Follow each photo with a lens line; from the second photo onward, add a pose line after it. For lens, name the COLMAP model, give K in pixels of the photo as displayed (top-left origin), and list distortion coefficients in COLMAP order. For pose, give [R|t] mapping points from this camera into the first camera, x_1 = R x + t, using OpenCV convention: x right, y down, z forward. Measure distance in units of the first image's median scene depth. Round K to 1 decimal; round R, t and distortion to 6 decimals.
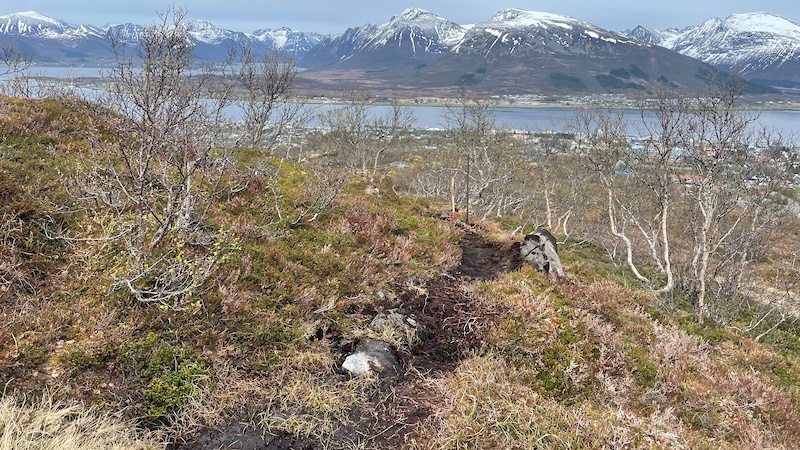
lens RADIAL K [[601.6, 0, 400.0], [0, 601.6, 225.0], [0, 0, 1]] dist [0.094711, -0.132411]
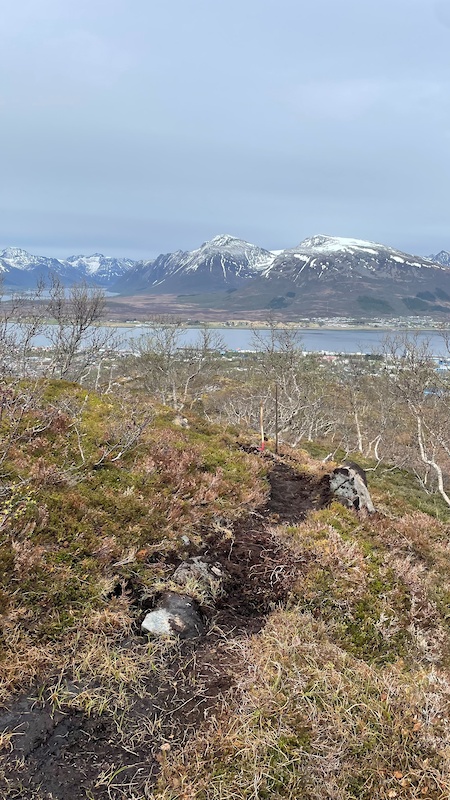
lens RADIAL K [[601.6, 0, 225.0], [0, 601.6, 400.0], [0, 0, 1]] dist [0.094711, -0.132411]
pose [[0.999740, -0.008742, 0.021075, 0.013484], [0.010329, 0.997023, -0.076407, -0.033174], [-0.020344, 0.076605, 0.996854, 0.014358]]
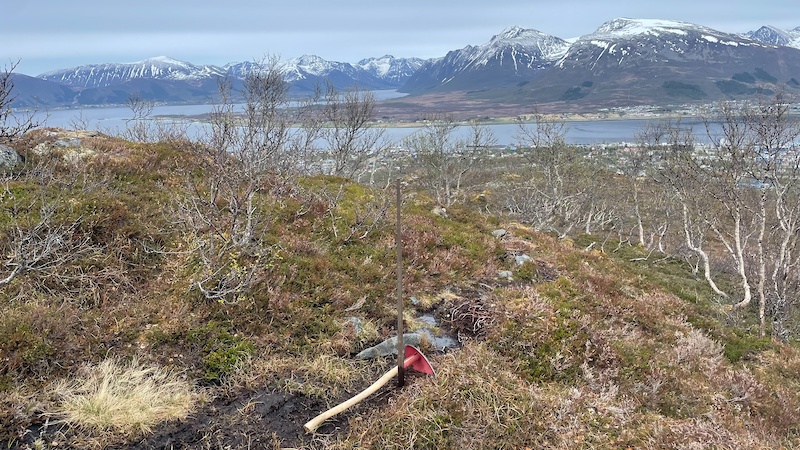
lens RADIAL K [[601.6, 0, 400.0], [0, 601.6, 225.0], [0, 0, 1]] dist [0.094711, -0.132411]
pose [[0.984952, -0.019983, -0.171667, 0.149051], [0.014204, 0.999292, -0.034828, 0.011708], [0.172241, 0.031866, 0.984539, -0.162758]]
